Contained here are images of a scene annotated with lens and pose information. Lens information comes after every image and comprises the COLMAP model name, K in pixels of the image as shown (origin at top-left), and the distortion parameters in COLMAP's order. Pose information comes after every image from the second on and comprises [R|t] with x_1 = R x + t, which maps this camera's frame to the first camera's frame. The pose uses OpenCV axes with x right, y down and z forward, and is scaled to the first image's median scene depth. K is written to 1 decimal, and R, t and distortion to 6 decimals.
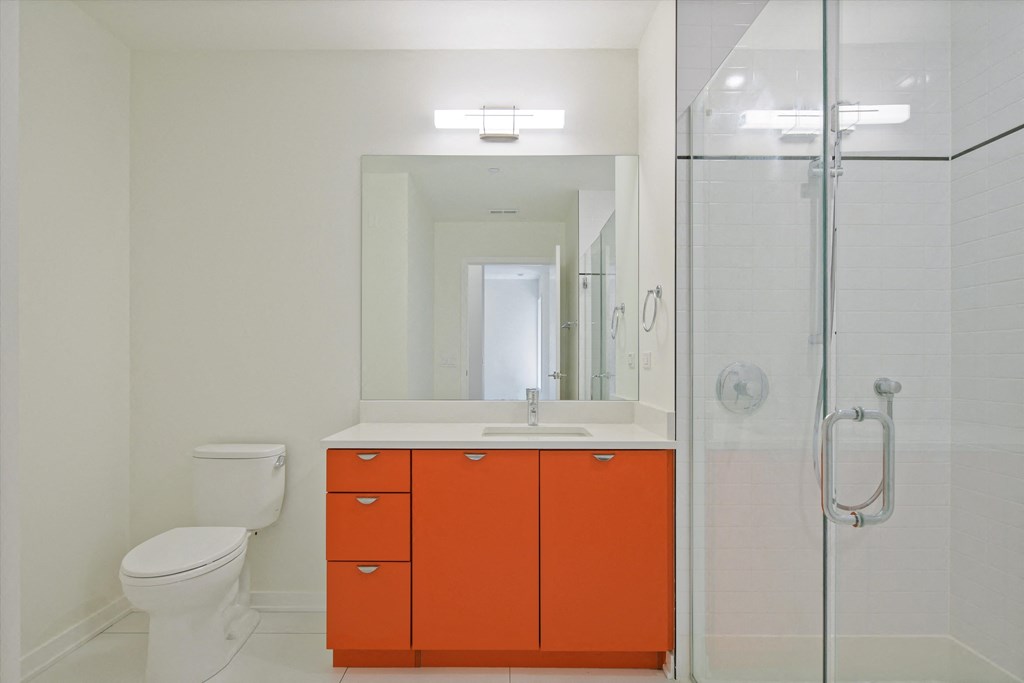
lens RADIAL K [[472.5, 0, 509.2], [0, 472.5, 351.3], [0, 0, 1]] dist [0.024772, 0.000023]
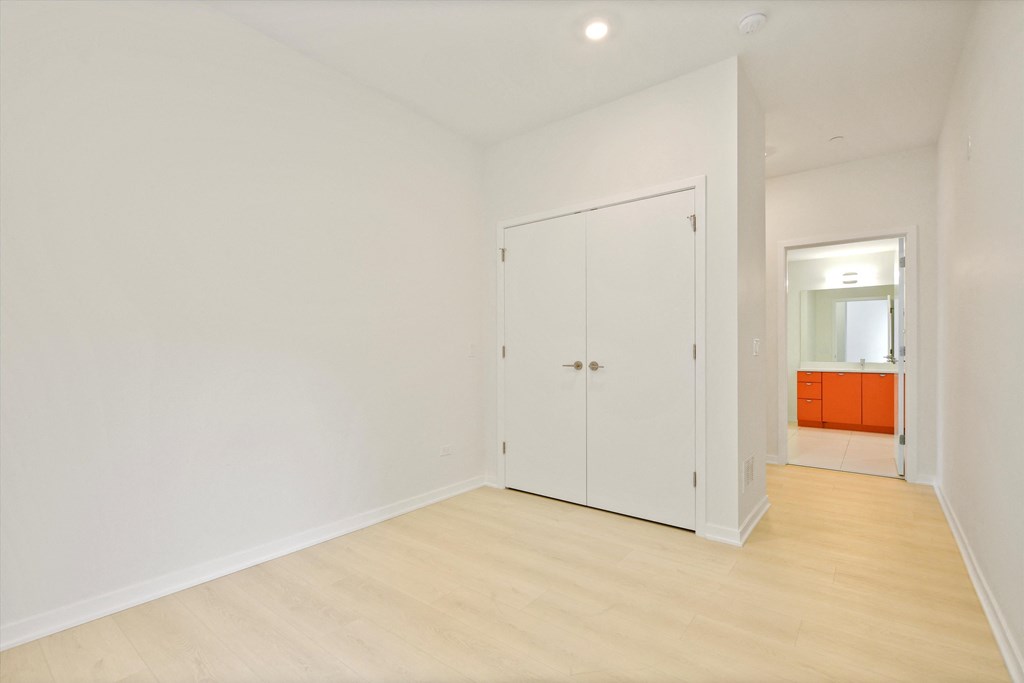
lens RADIAL K [[472.5, 0, 509.2], [0, 472.5, 351.3], [0, 0, 1]] dist [0.024772, 0.000023]
pose [[0.780015, -0.000694, -0.625761, 0.260258], [0.006079, 0.999961, 0.006469, -0.012955], [0.625731, -0.008850, 0.779988, -3.776150]]
